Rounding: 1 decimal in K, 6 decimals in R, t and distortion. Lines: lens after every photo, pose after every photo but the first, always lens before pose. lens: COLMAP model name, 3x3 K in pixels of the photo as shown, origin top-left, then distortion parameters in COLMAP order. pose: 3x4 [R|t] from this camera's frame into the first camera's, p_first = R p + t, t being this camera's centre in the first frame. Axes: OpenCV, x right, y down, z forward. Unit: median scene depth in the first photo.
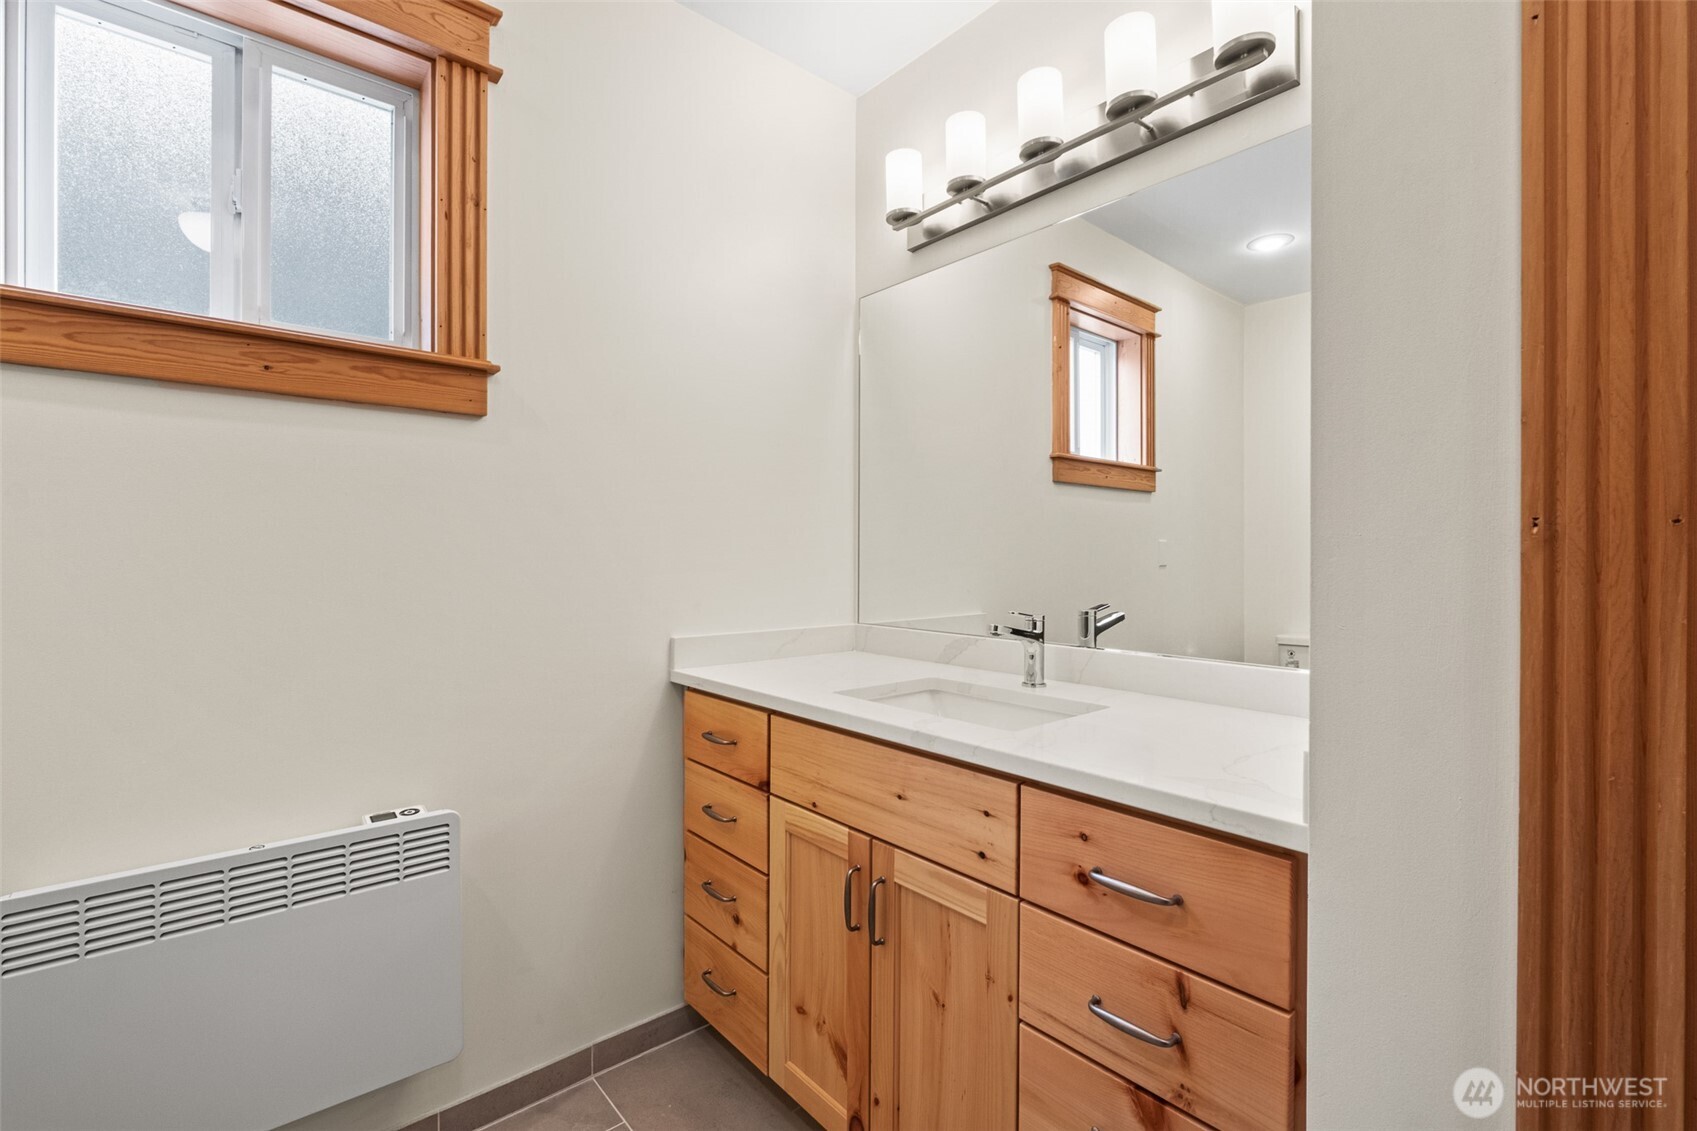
lens RADIAL K [[760.4, 0, 842.6], [0, 760.4, 552.2], [0, 0, 1]] dist [-0.002886, 0.010919]
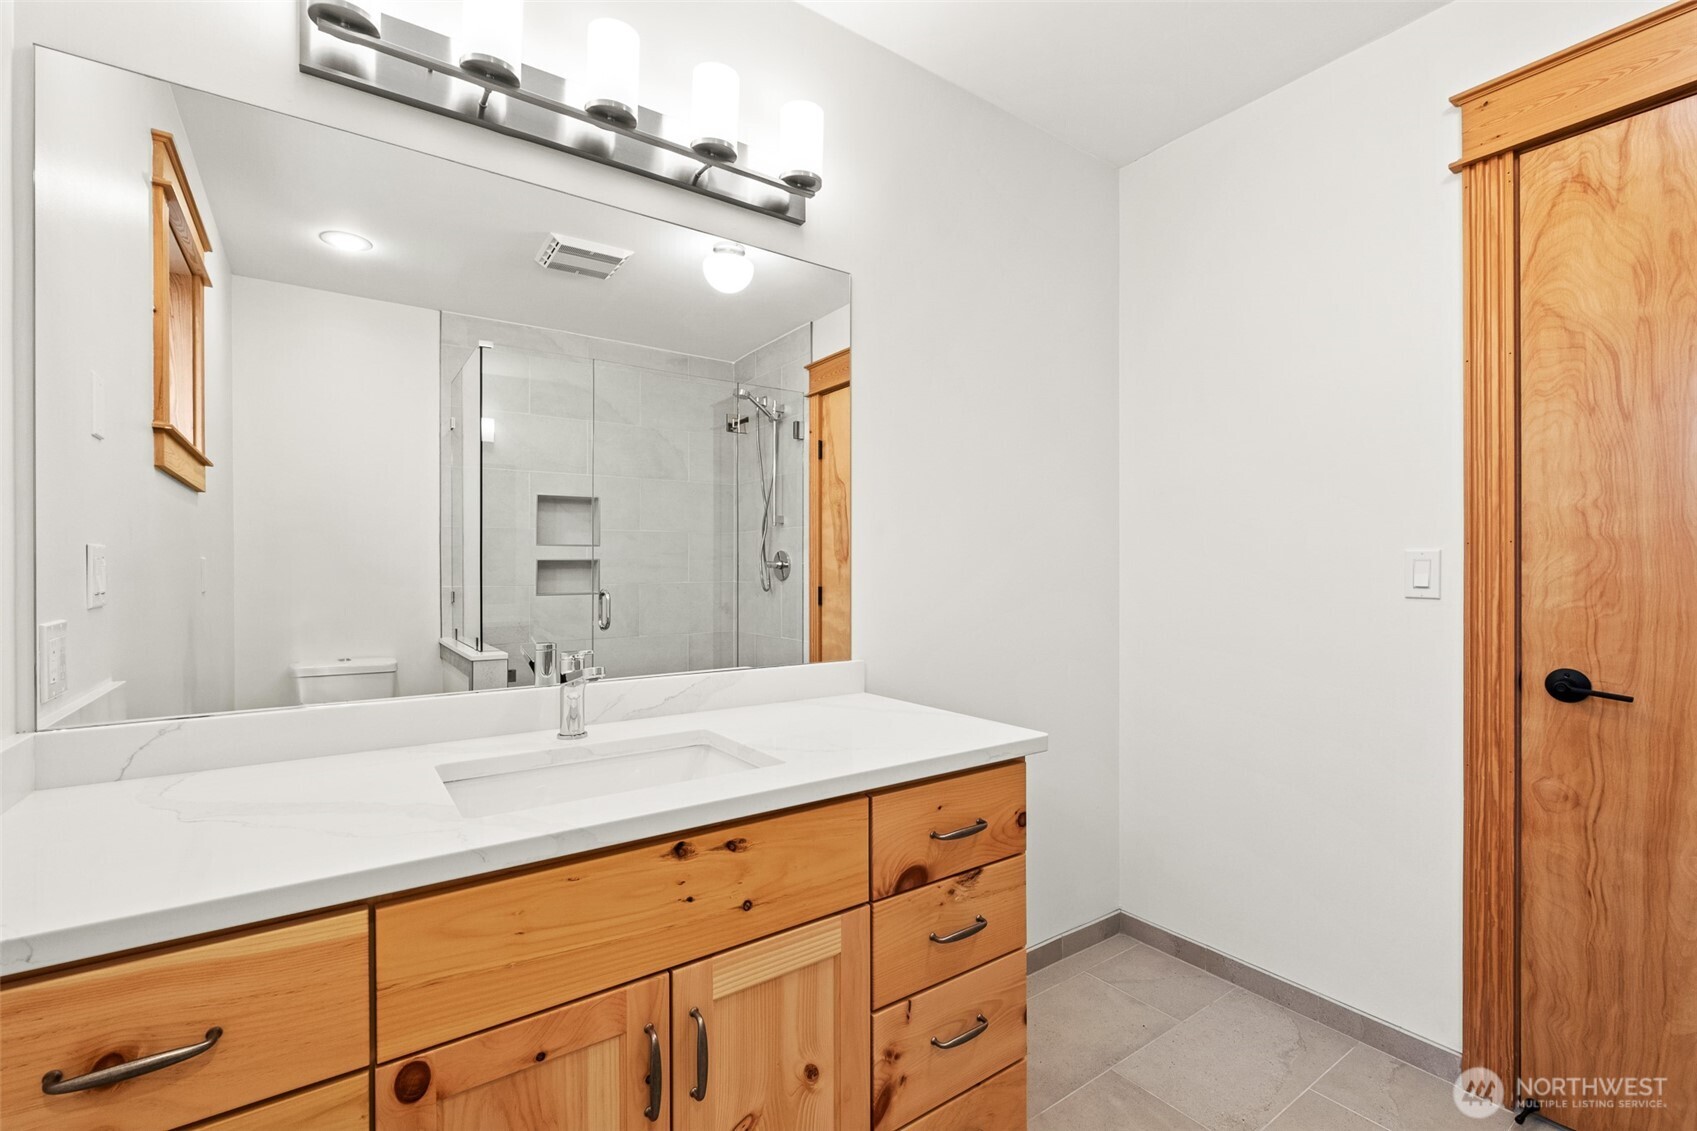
lens RADIAL K [[739.4, 0, 848.5], [0, 739.4, 565.5], [0, 0, 1]] dist [-0.004261, -0.000178]
pose [[0.085193, 0.002812, 0.996361, -0.512527], [-0.000284, 0.999996, -0.002798, -0.011085], [-0.996364, -0.000045, 0.085193, 0.596492]]
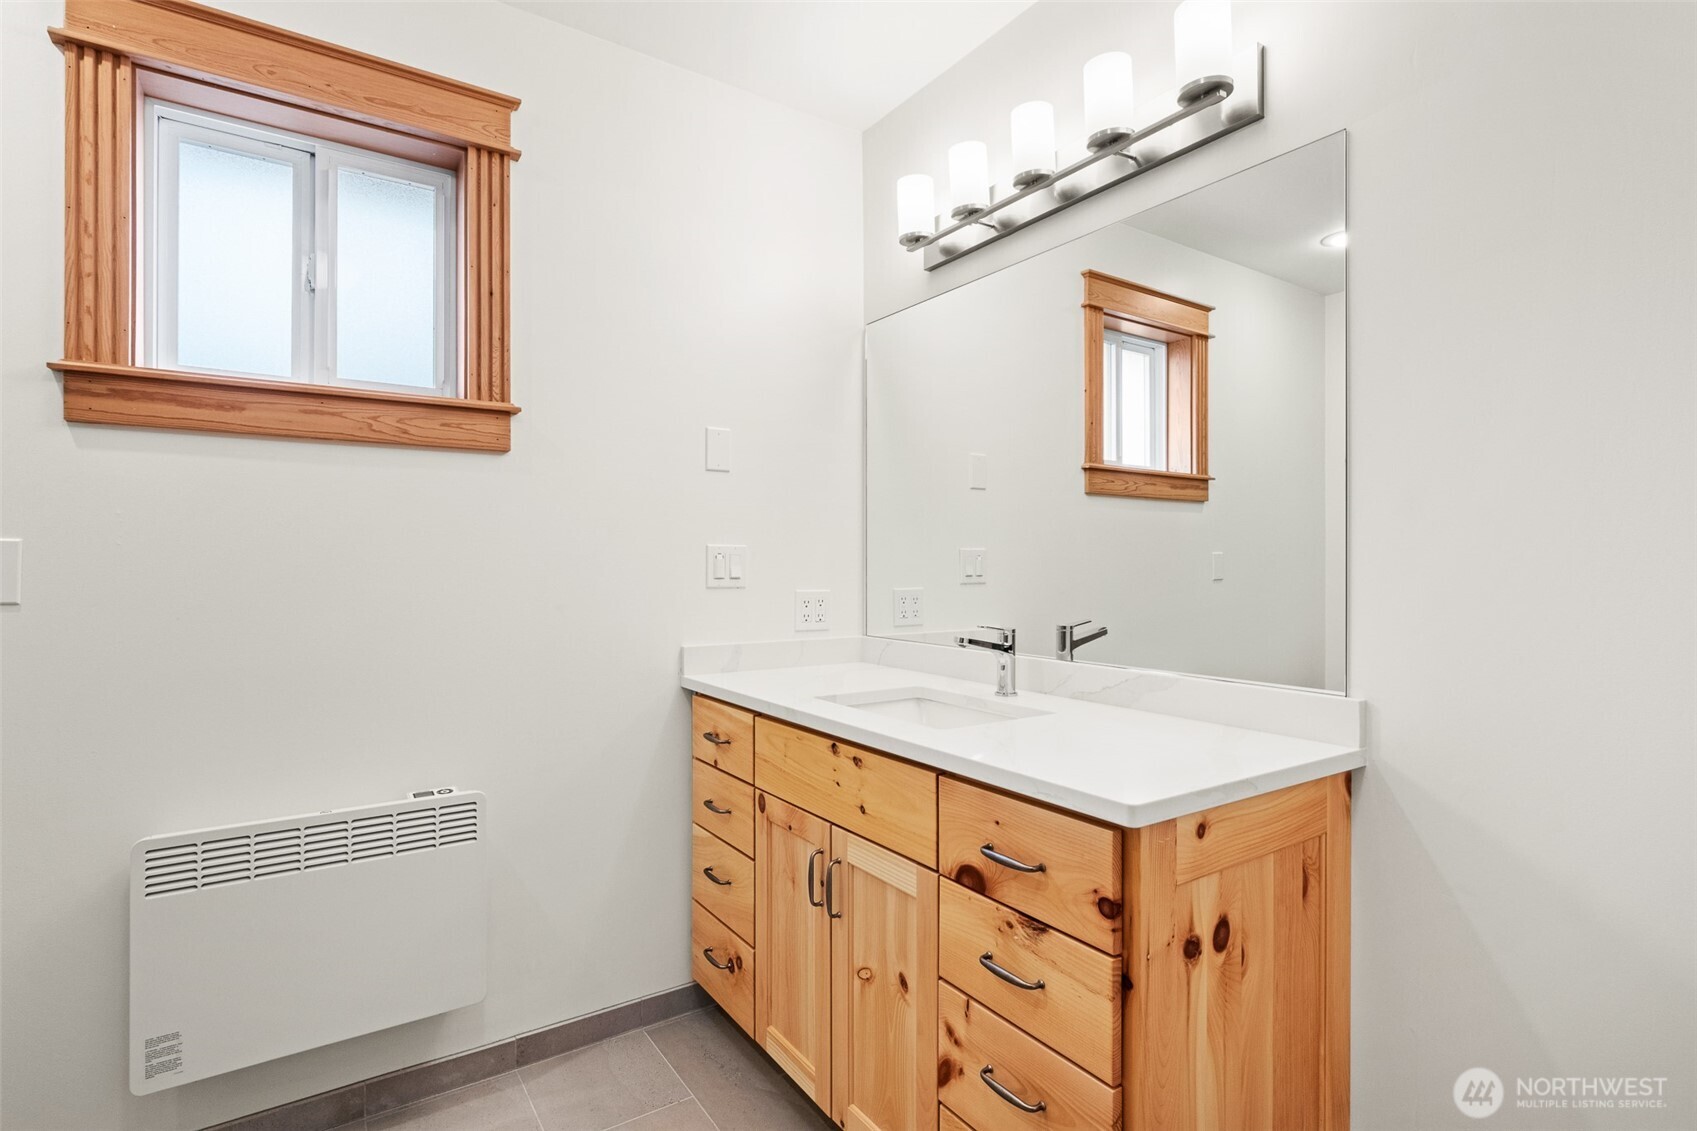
lens RADIAL K [[839.7, 0, 858.6], [0, 839.7, 559.9], [0, 0, 1]] dist [0.002486, -0.000077]
pose [[0.995171, 0.000183, -0.098158, 0.153834], [-0.000140, 1.000000, 0.000445, -0.013008], [0.098158, -0.000429, 0.995171, -0.181127]]
